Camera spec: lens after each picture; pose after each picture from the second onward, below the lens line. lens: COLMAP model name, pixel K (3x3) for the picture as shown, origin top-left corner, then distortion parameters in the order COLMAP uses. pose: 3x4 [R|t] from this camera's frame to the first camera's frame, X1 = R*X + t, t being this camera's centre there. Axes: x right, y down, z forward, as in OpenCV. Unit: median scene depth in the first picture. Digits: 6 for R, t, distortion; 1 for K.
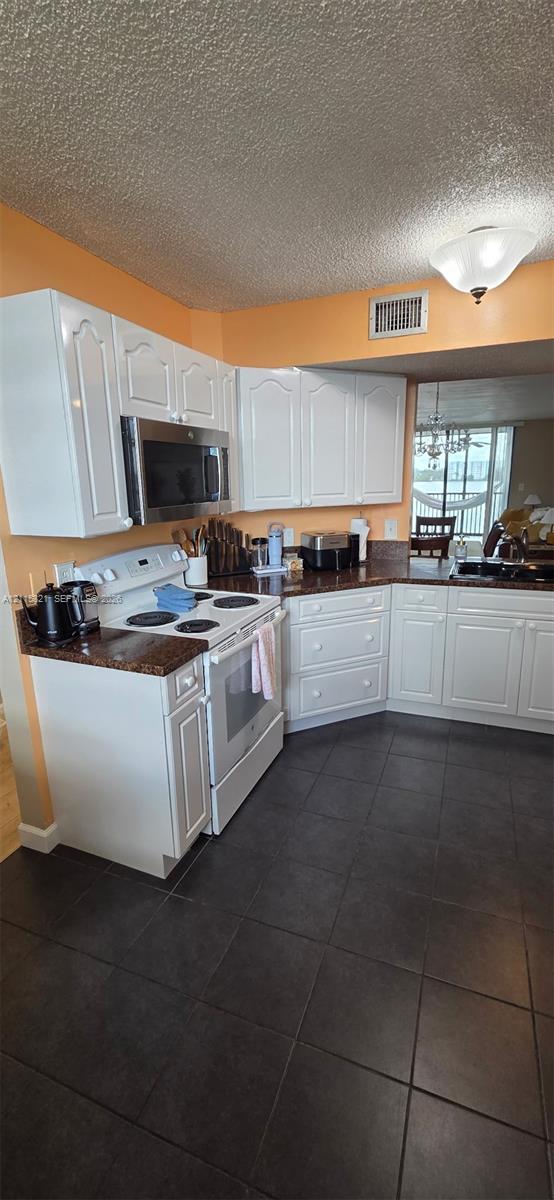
lens RADIAL K [[494.5, 0, 270.4], [0, 494.5, 598.7], [0, 0, 1]] dist [-0.000979, 0.000203]
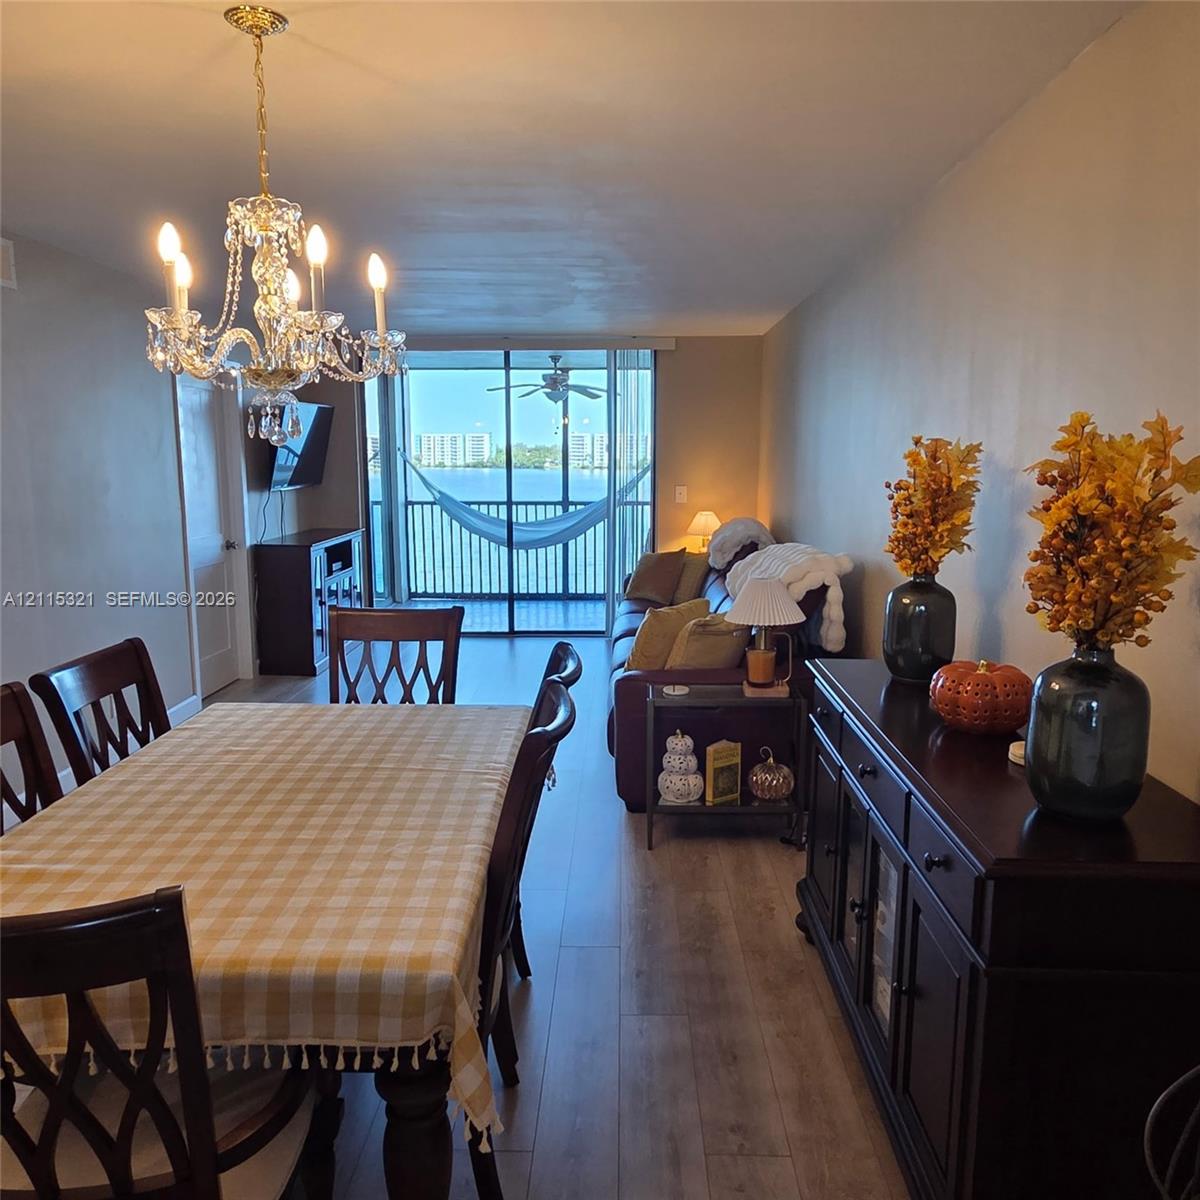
lens RADIAL K [[940.8, 0, 605.0], [0, 940.8, 596.2], [0, 0, 1]] dist [0.009407, 0.006480]
pose [[0.934630, -0.024234, 0.354794, 0.165772], [0.057533, 0.994837, -0.083607, -0.077912], [-0.350936, 0.098554, 0.931199, 0.293256]]
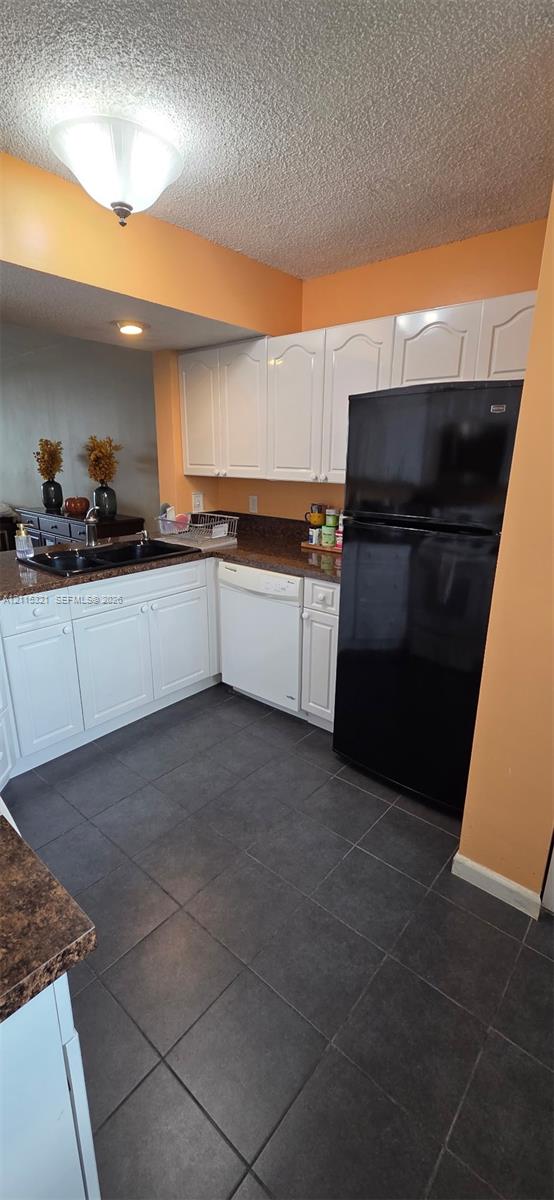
lens RADIAL K [[494.5, 0, 284.7], [0, 494.5, 599.5], [0, 0, 1]] dist [-0.000979, 0.000203]
pose [[0.300405, -0.241642, 0.922695, -0.085688], [0.205367, 0.961073, 0.184831, -0.025365], [-0.931440, 0.133967, 0.338337, 0.128600]]
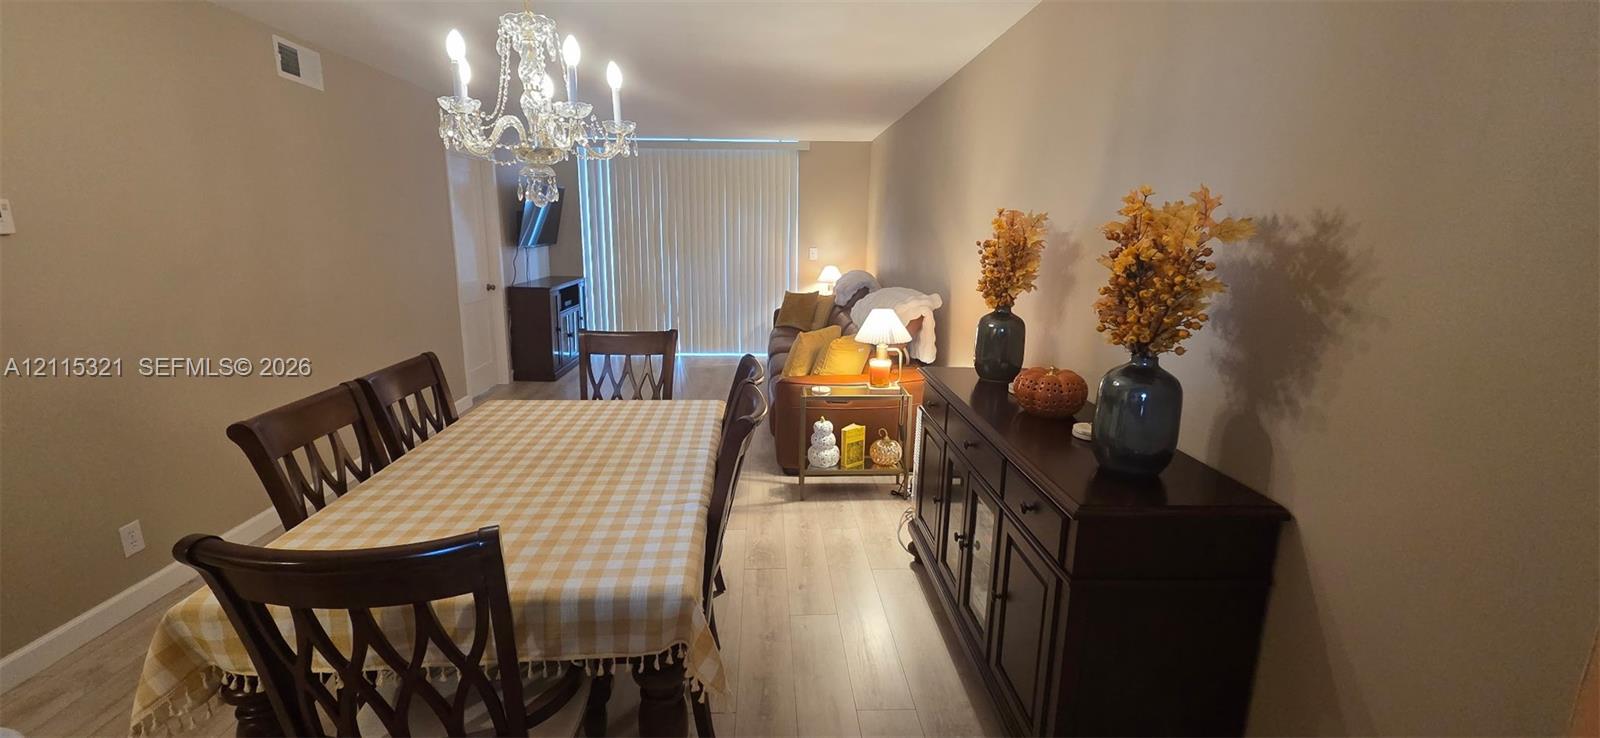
lens RADIAL K [[645.5, 0, 792.9], [0, 645.5, 362.6], [0, 0, 1]] dist [0.008993, -0.000111]
pose [[0.908837, -0.046199, 0.414586, 0.158699], [0.061781, 0.997795, -0.024245, -0.077635], [-0.412552, 0.047648, 0.909687, 0.309342]]
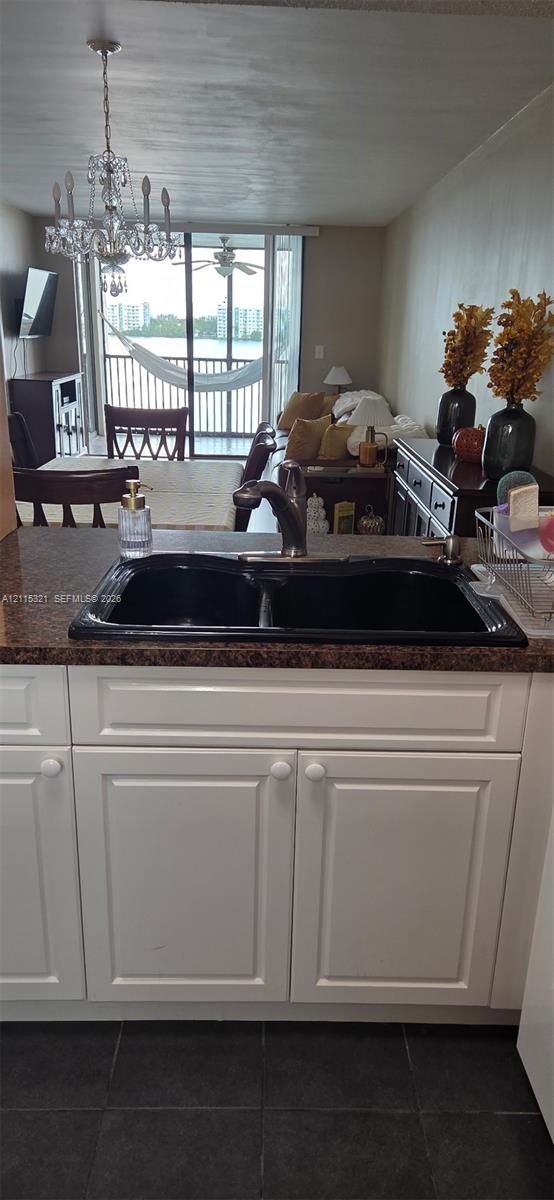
lens RADIAL K [[802.0, 0, 281.4], [0, 802.0, 603.7], [0, 0, 1]] dist [0.052540, -0.002935]
pose [[0.918717, -0.075093, 0.387711, 0.091514], [0.040052, 0.994410, 0.097693, -0.032857], [-0.392880, -0.074223, 0.916589, 0.155324]]
